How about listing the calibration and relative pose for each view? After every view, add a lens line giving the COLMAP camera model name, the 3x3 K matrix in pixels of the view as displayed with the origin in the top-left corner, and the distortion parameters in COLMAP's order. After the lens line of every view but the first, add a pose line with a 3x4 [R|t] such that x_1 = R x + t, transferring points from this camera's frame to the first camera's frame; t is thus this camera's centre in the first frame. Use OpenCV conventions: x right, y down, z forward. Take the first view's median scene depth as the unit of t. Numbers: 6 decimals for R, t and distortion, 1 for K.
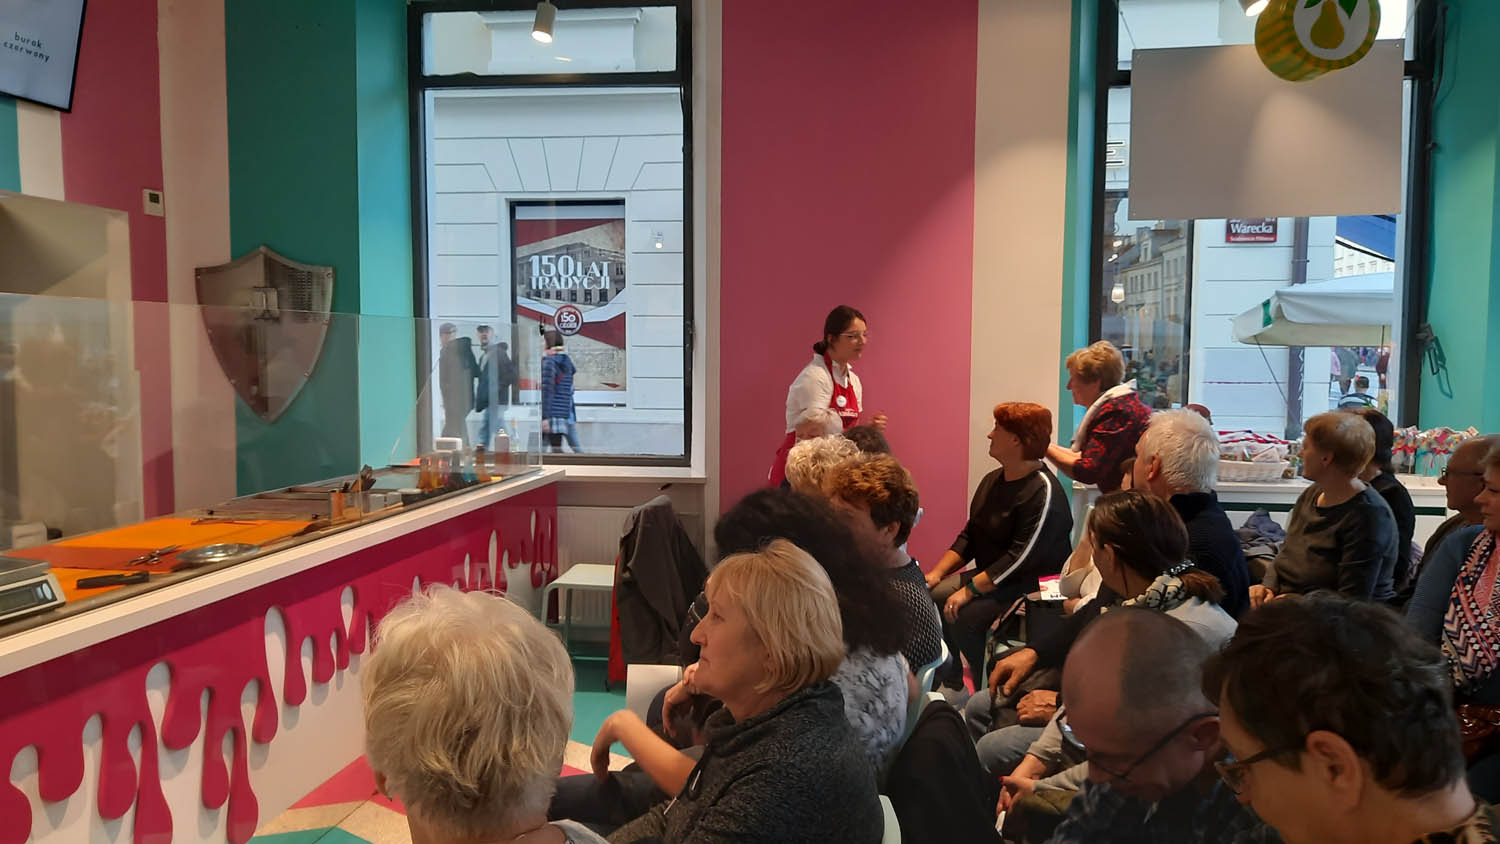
lens RADIAL K [[1097.9, 0, 744.9], [0, 1097.9, 419.6], [0, 0, 1]] dist [0.069076, -0.067736]
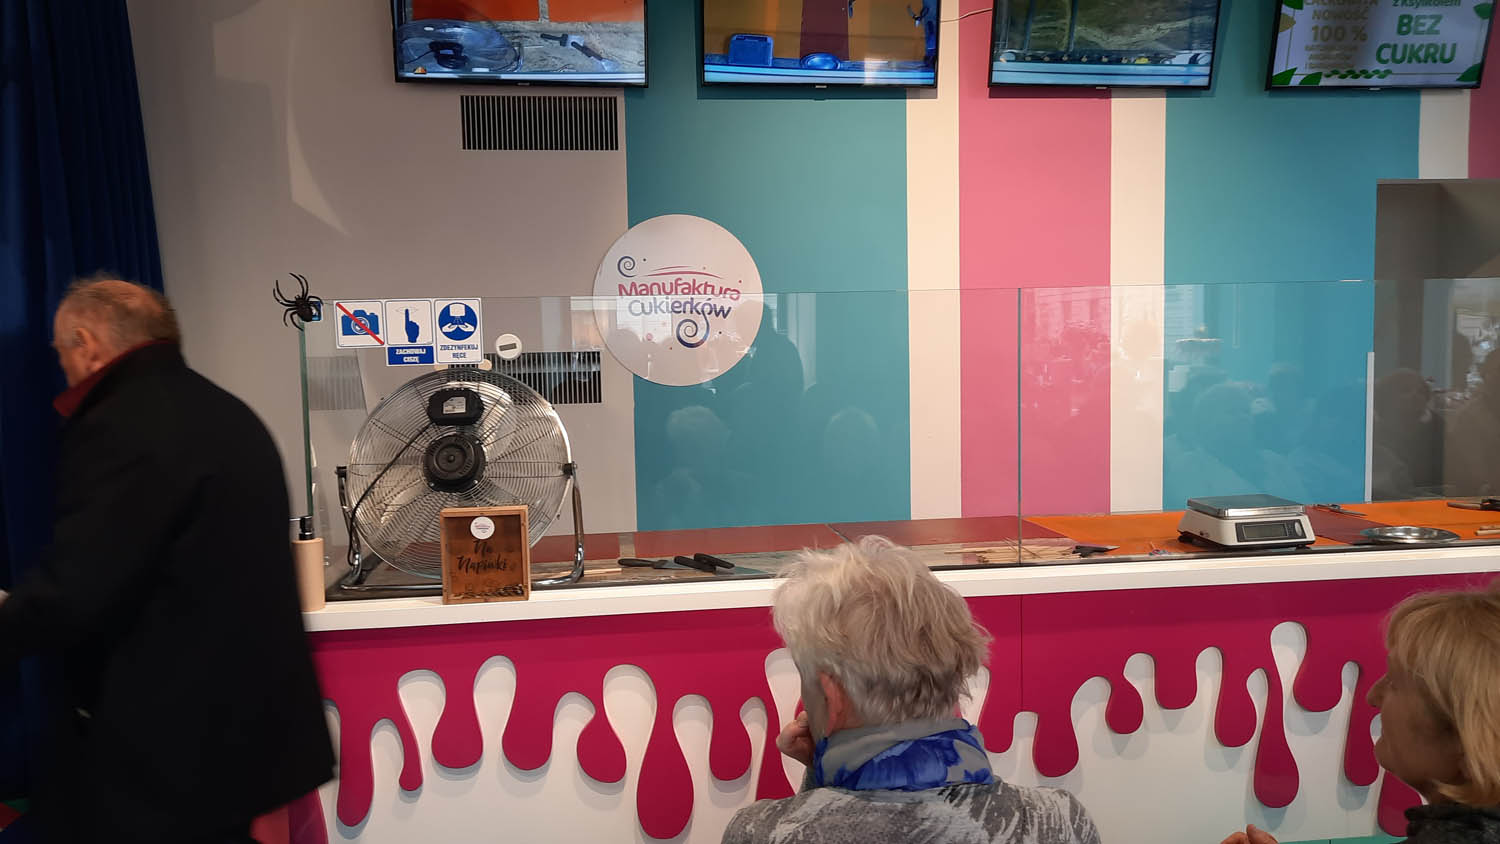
lens RADIAL K [[1097.9, 0, 744.9], [0, 1097.9, 419.6], [0, 0, 1]] dist [0.069076, -0.067736]
pose [[0.285071, 0.056395, -0.956846, 0.154257], [-0.039097, 0.998121, 0.047180, -0.002619], [0.957709, 0.023960, 0.286740, 0.087881]]
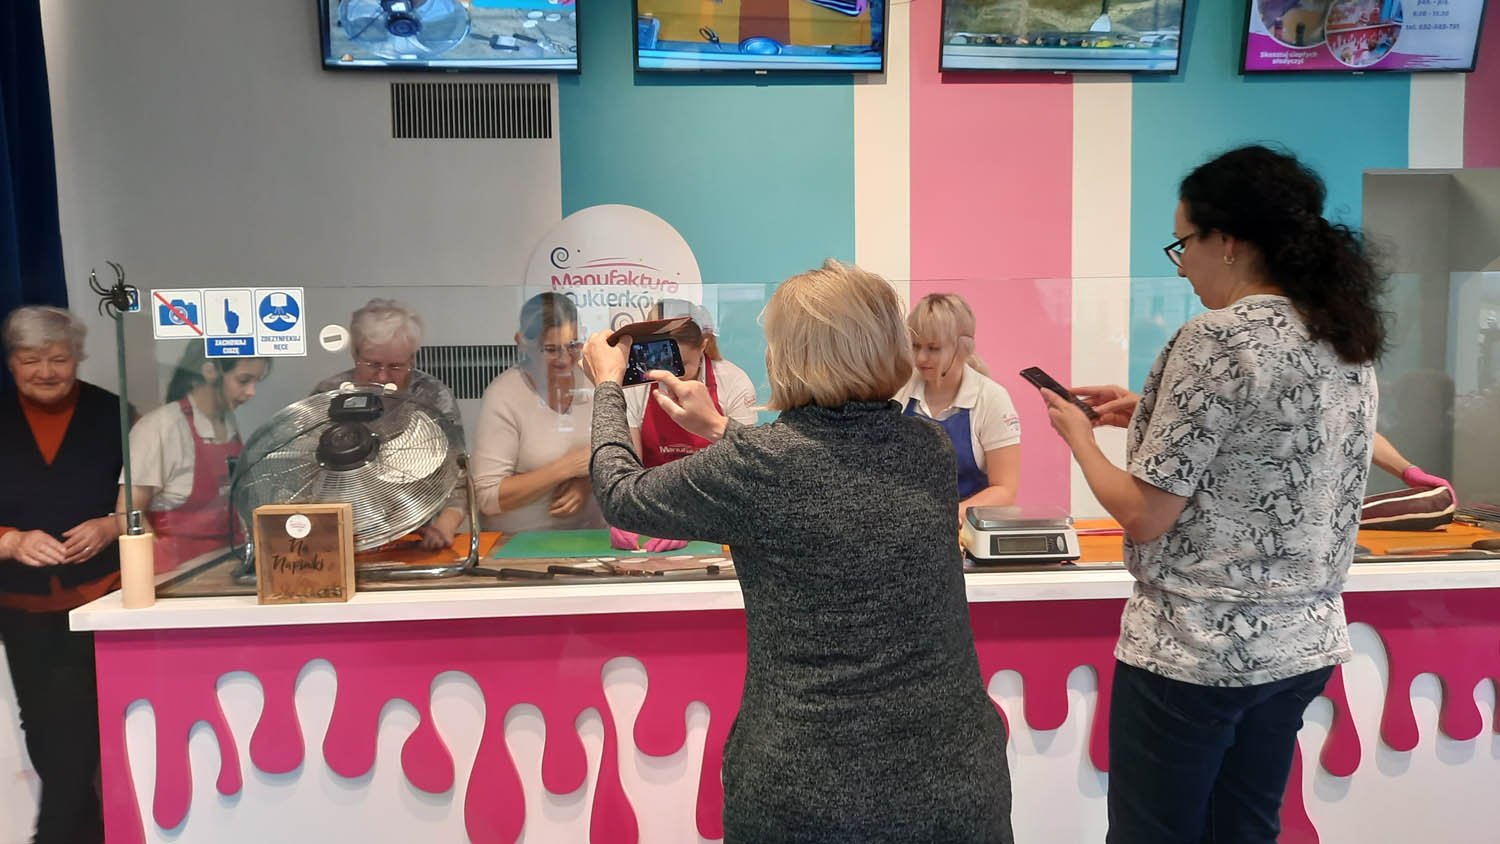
lens RADIAL K [[1127.5, 0, 743.0], [0, 1127.5, 416.5], [0, 0, 1]] dist [0.053697, -0.058625]
pose [[0.232040, 0.057374, -0.971013, 0.167339], [-0.047219, 0.997746, 0.047670, -0.005553], [0.971559, 0.034788, 0.234226, 0.176214]]
